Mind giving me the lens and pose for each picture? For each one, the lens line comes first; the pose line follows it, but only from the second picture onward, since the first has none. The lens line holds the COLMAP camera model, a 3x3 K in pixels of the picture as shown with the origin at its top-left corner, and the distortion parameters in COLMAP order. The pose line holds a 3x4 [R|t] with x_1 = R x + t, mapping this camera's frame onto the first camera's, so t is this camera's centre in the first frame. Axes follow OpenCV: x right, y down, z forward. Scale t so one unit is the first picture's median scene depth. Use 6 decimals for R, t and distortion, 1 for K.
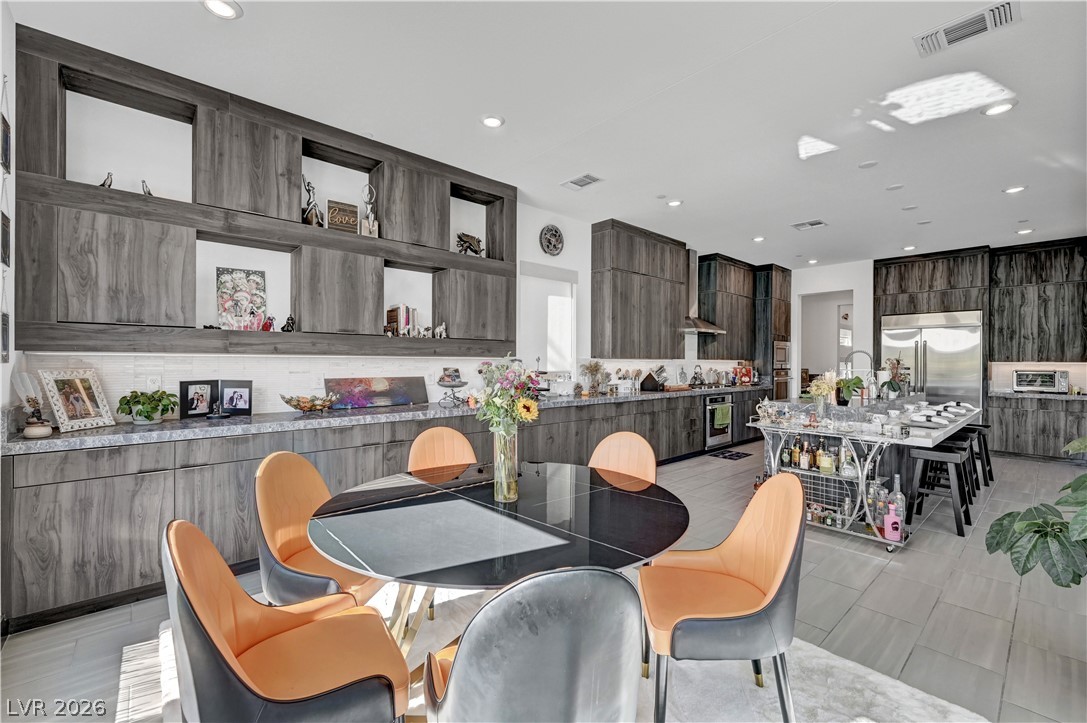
lens RADIAL K [[461.4, 0, 547.7], [0, 461.4, 361.2], [0, 0, 1]] dist [-0.003446, 0.000001]
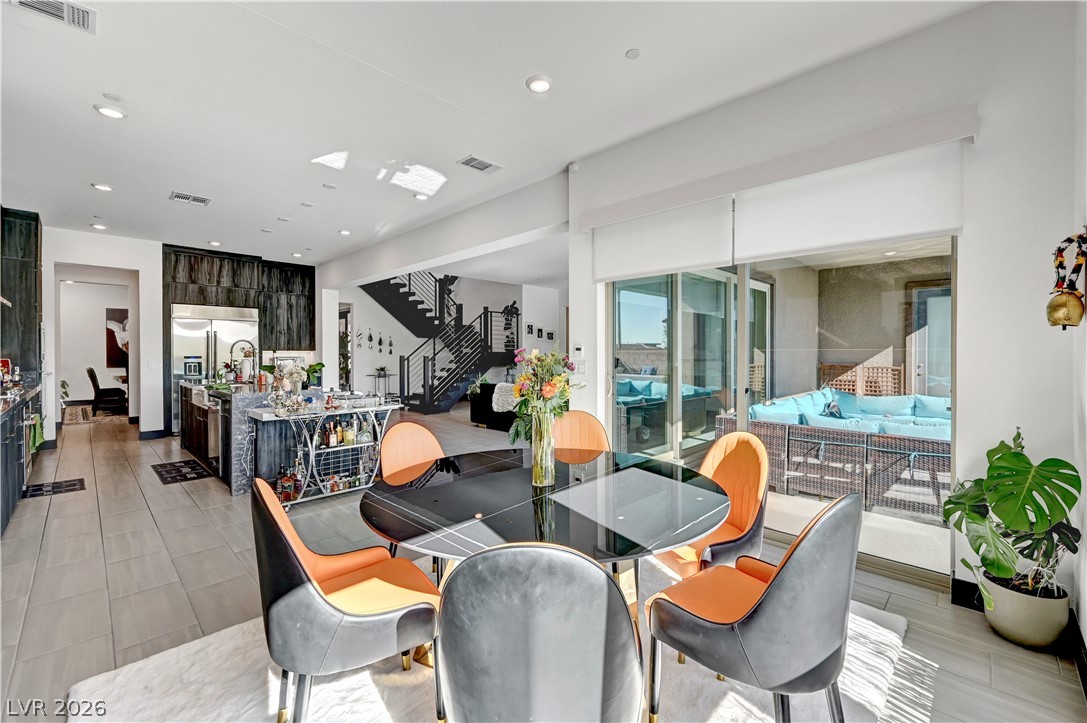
lens RADIAL K [[461.4, 0, 546.7], [0, 461.4, 357.2], [0, 0, 1]] dist [-0.003446, 0.000001]
pose [[-0.090101, -0.015508, 0.995812, -0.320558], [0.000669, 0.999878, 0.015631, 0.000268], [-0.995932, 0.002075, -0.090080, 0.311894]]
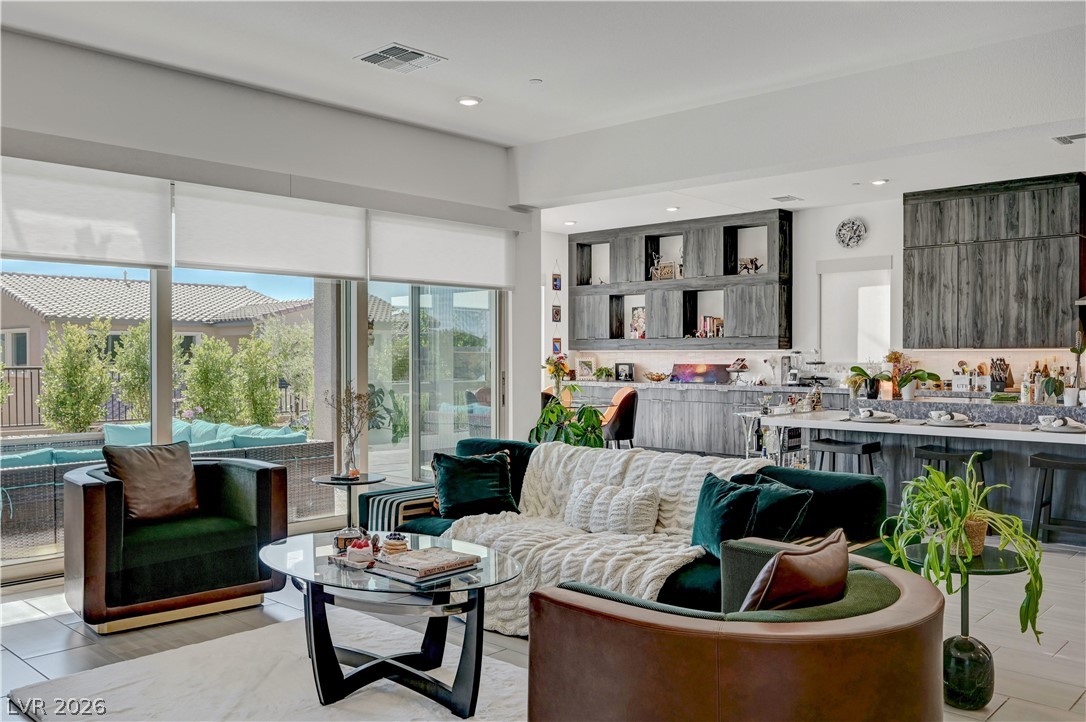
lens RADIAL K [[872.0, 0, 542.7], [0, 872.0, 360.5], [0, 0, 1]] dist [0.003804, 0.001353]
pose [[0.102292, 0.002607, -0.994751, 7.157709], [0.003624, 0.999989, 0.002993, 0.039119], [0.994748, -0.003911, 0.102282, 0.497105]]
